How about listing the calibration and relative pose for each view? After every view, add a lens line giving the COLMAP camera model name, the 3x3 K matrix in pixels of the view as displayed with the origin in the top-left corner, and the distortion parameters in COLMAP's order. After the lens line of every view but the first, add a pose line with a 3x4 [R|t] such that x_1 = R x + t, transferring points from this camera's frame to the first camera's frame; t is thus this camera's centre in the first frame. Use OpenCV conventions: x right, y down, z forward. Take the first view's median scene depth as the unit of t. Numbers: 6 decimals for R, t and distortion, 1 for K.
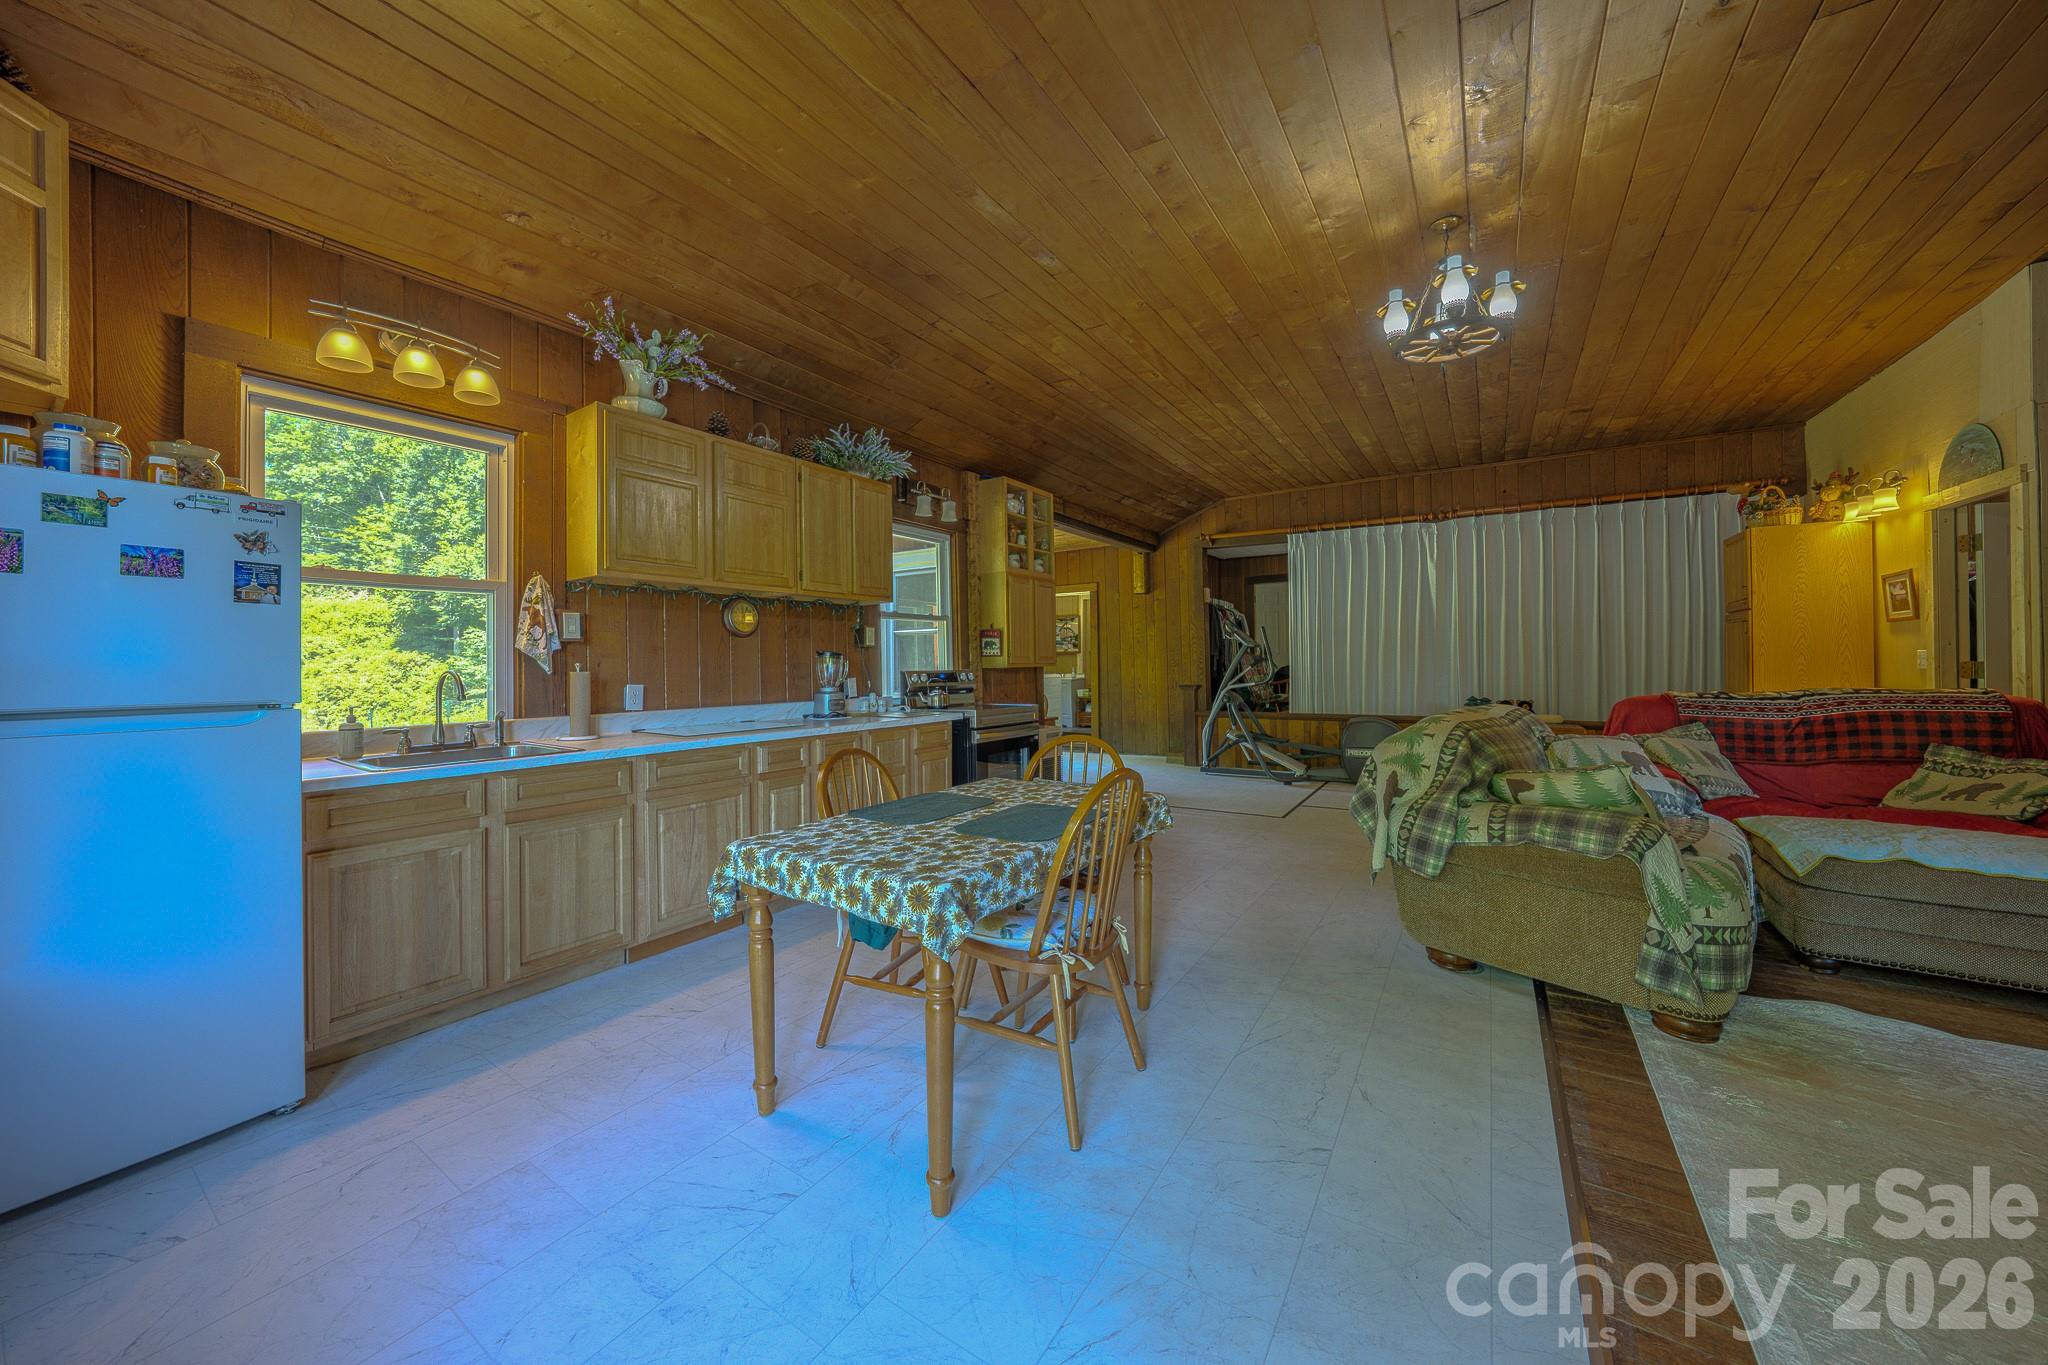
lens RADIAL K [[722.7, 0, 1023.7], [0, 722.7, 656.2], [0, 0, 1]] dist [-0.024048, 0.004336]
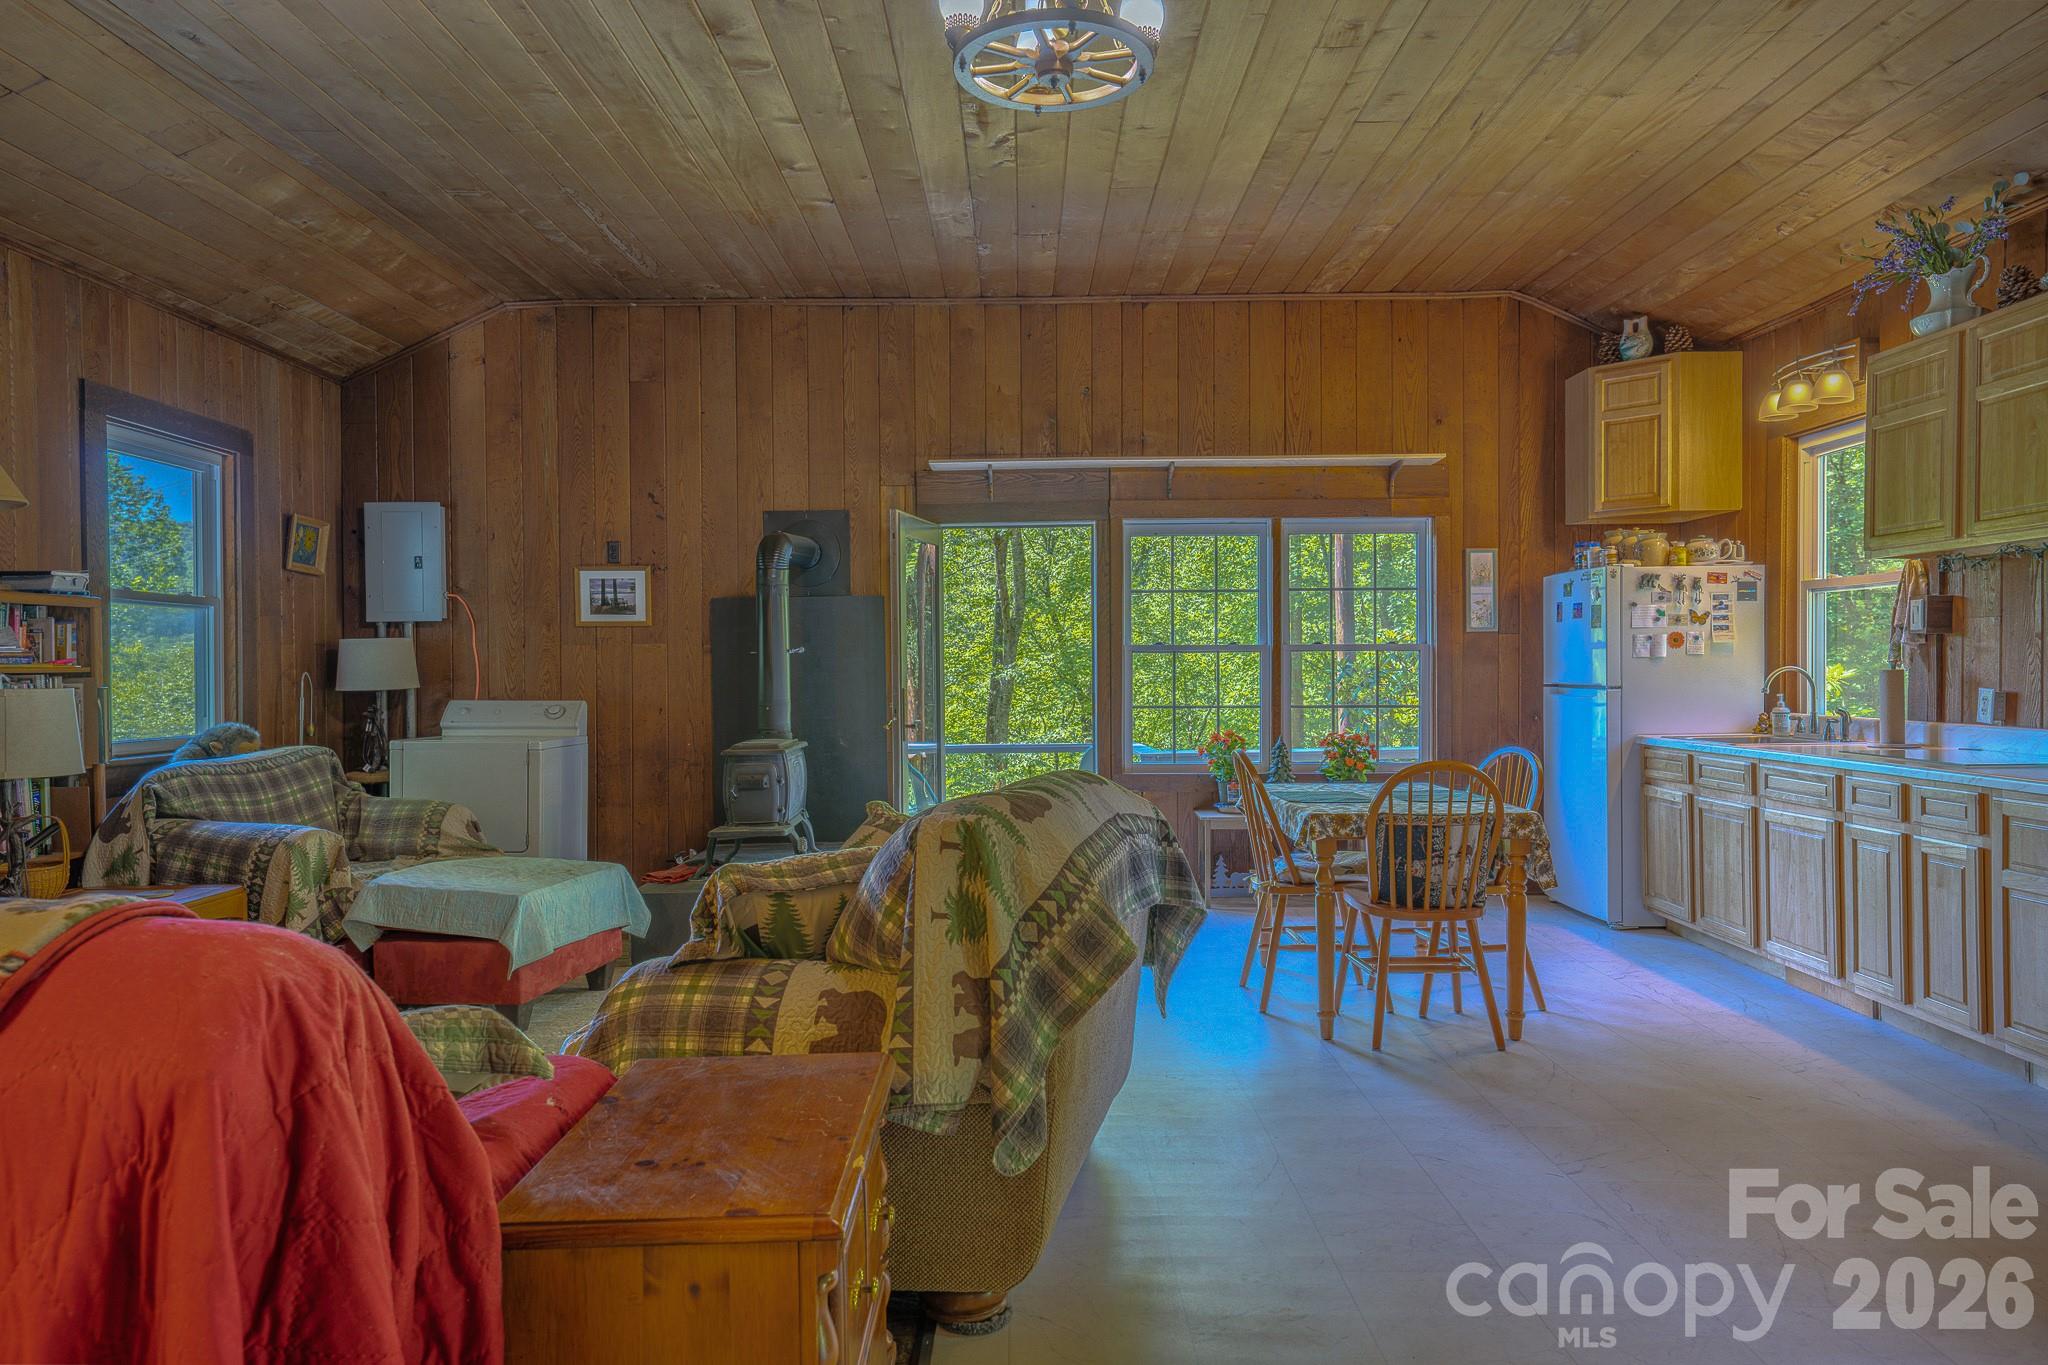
lens RADIAL K [[1344.3, 0, 1023.6], [0, 1344.3, 681.2], [0, 0, 1]] dist [0.029110, 0.002856]
pose [[-0.831880, 0.025192, -0.554384, 1.032983], [0.024359, 0.999664, 0.008875, -0.003728], [0.554421, -0.006121, -0.832214, 1.581751]]
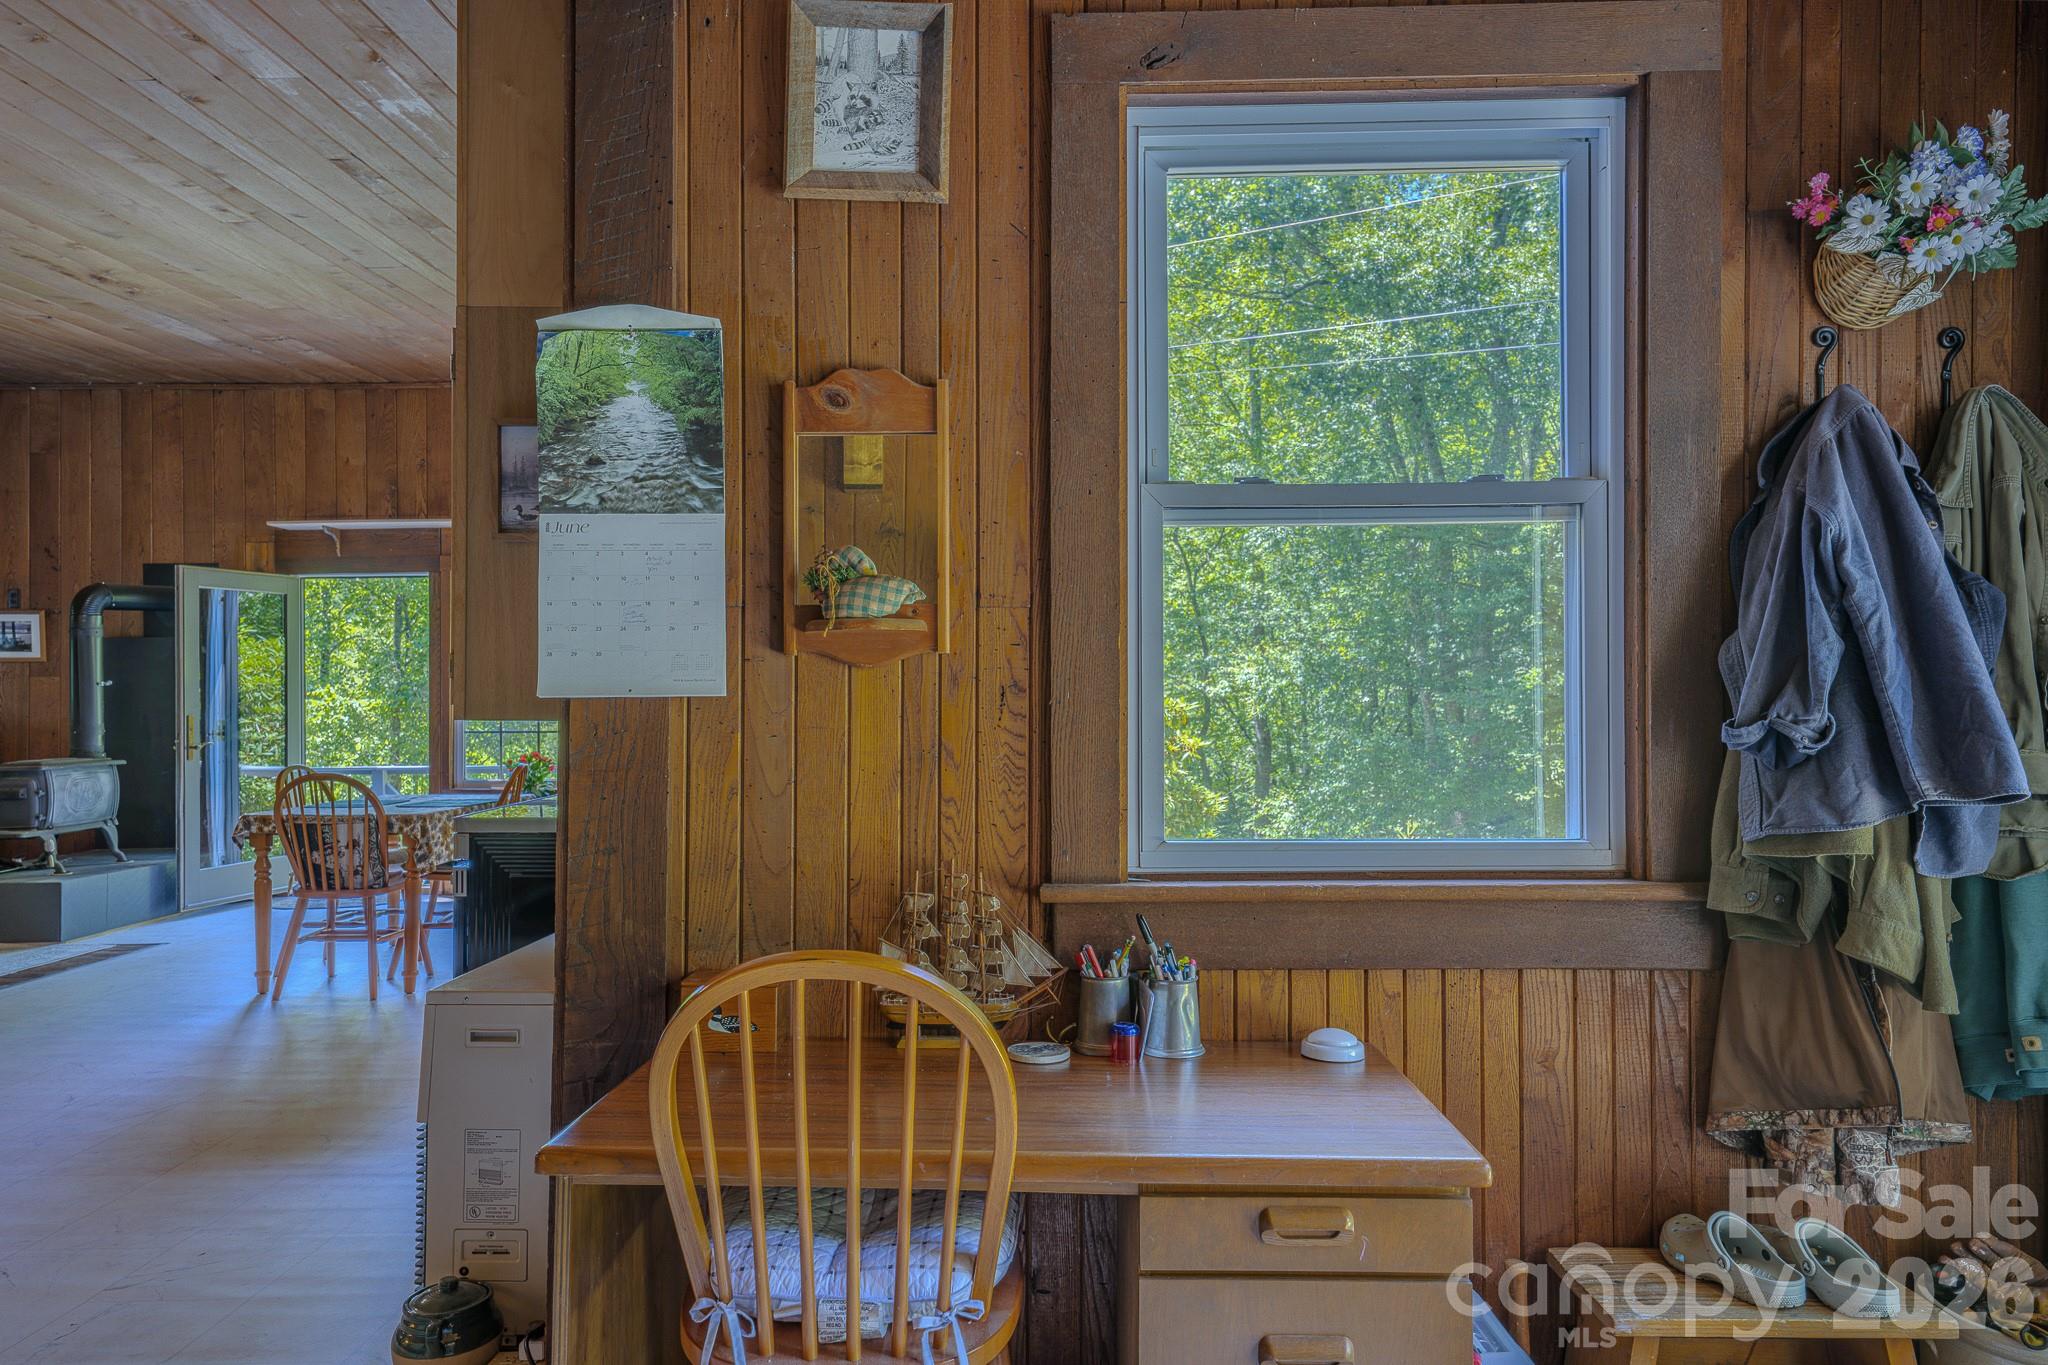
lens RADIAL K [[1344.3, 0, 1019.9], [0, 1344.3, 683.6], [0, 0, 1]] dist [0.029110, 0.002856]
pose [[-0.846289, 0.010103, -0.532628, 0.210029], [0.020337, 0.999704, -0.013351, 0.022420], [0.532335, -0.022131, -0.846244, 2.513995]]
